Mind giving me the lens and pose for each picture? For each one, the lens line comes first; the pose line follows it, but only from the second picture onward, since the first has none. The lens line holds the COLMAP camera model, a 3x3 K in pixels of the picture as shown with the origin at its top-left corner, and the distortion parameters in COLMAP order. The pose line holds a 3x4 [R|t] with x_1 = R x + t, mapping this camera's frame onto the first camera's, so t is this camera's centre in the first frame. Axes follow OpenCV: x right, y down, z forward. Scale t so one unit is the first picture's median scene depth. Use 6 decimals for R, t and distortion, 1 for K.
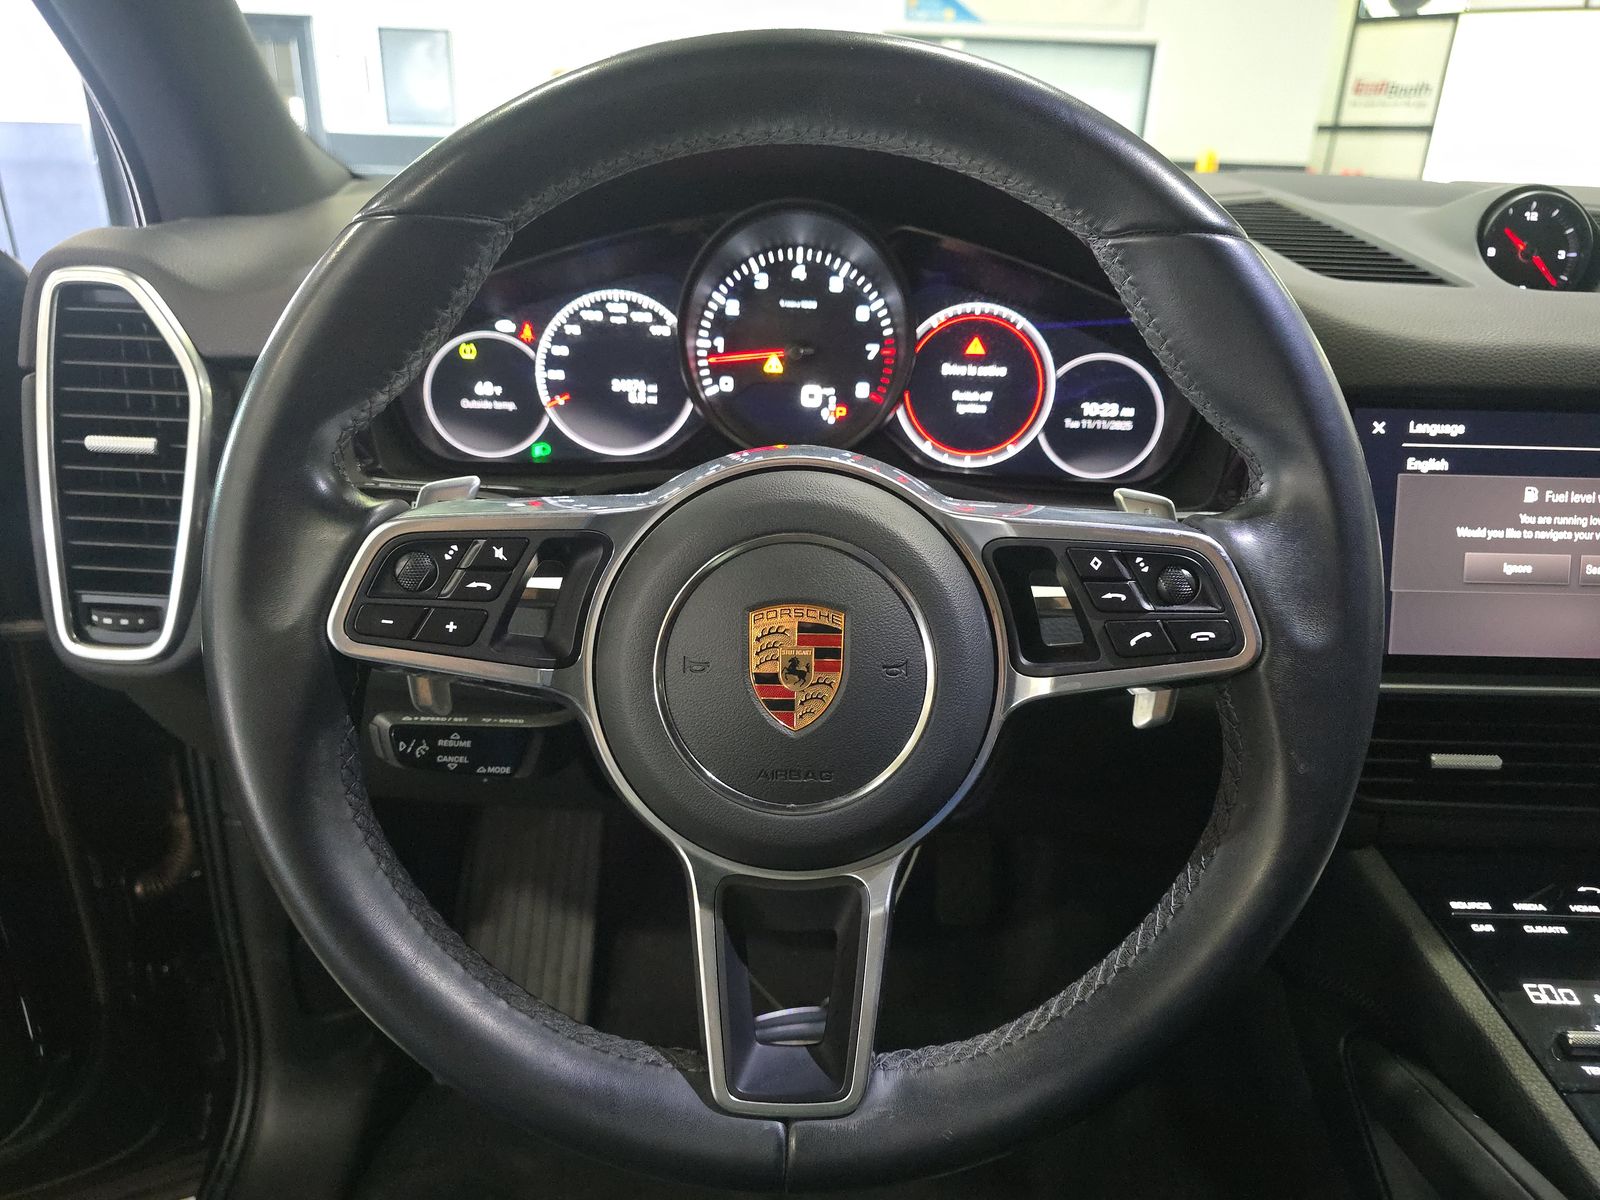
lens RADIAL K [[1059.7, 0, 808.4], [0, 1059.7, 571.8], [0, 0, 1]] dist [0.020223, -0.035034]
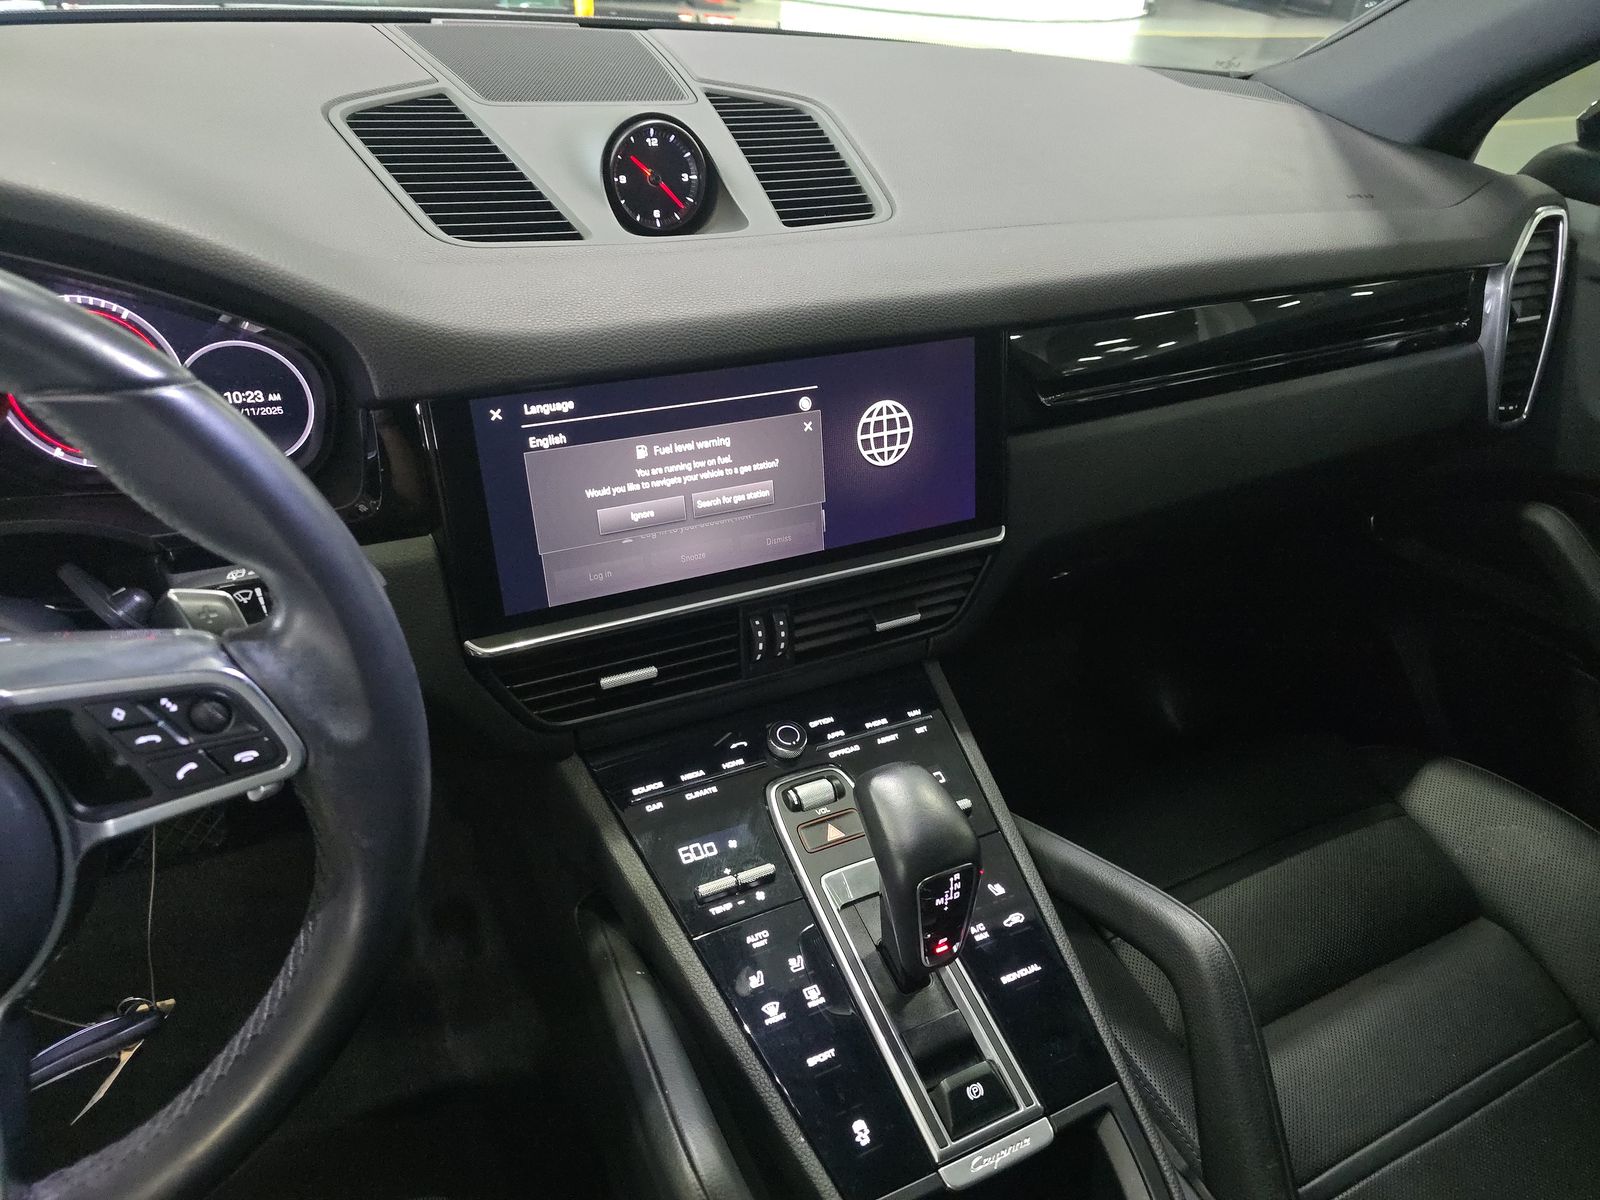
lens RADIAL K [[1059.7, 0, 808.4], [0, 1059.7, 571.8], [0, 0, 1]] dist [0.020223, -0.035034]
pose [[0.888035, -0.226650, 0.400030, 0.355514], [0.108207, 0.948641, 0.297274, -0.268849], [-0.446862, -0.220704, 0.866951, -0.092849]]
